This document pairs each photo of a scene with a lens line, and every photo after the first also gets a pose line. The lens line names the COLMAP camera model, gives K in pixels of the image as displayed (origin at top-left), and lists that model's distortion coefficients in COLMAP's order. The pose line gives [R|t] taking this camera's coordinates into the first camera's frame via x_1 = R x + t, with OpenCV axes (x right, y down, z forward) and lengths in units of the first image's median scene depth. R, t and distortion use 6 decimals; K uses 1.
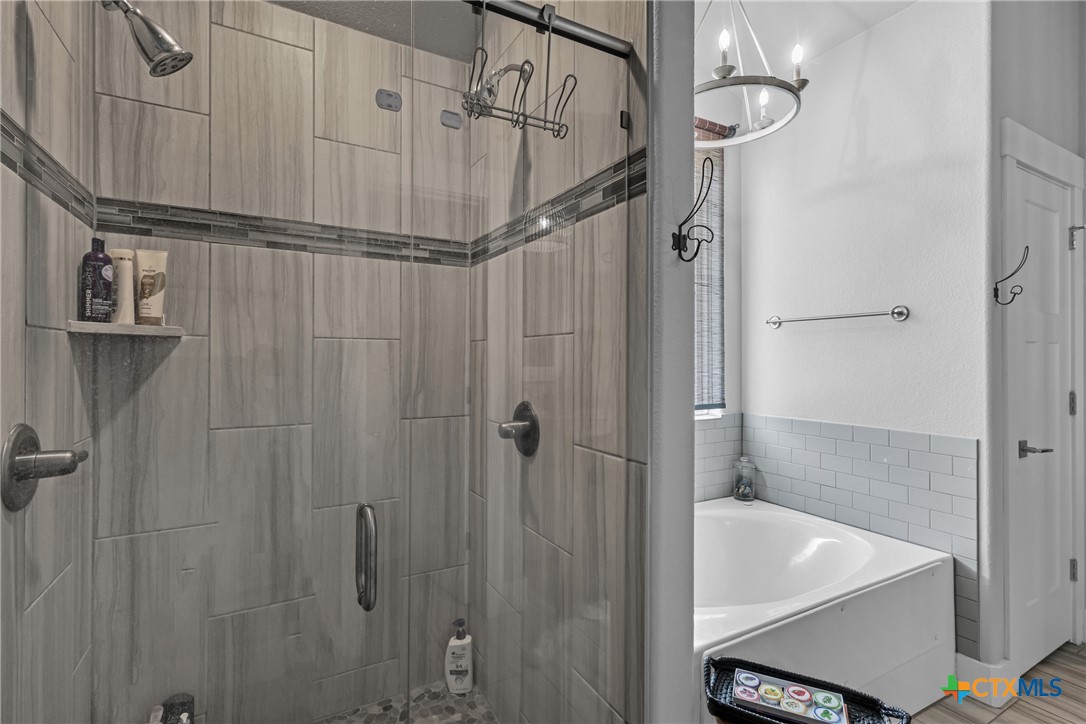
lens RADIAL K [[494.5, 0, 534.2], [0, 494.5, 363.2], [0, 0, 1]] dist [0.004696, -0.000109]
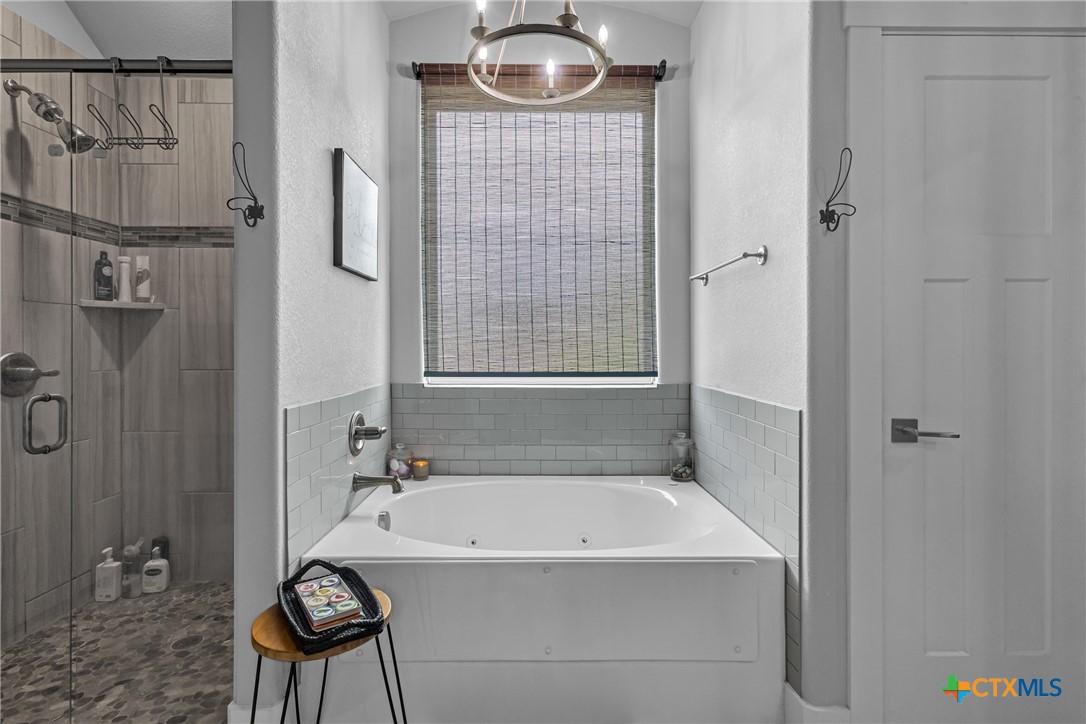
lens RADIAL K [[494.5, 0, 532.5], [0, 494.5, 353.4], [0, 0, 1]] dist [0.004696, -0.000109]
pose [[0.885229, 0.005529, -0.465123, 1.099195], [-0.001017, 0.999950, 0.009952, 0.072041], [0.465155, -0.008337, 0.885190, 0.159213]]
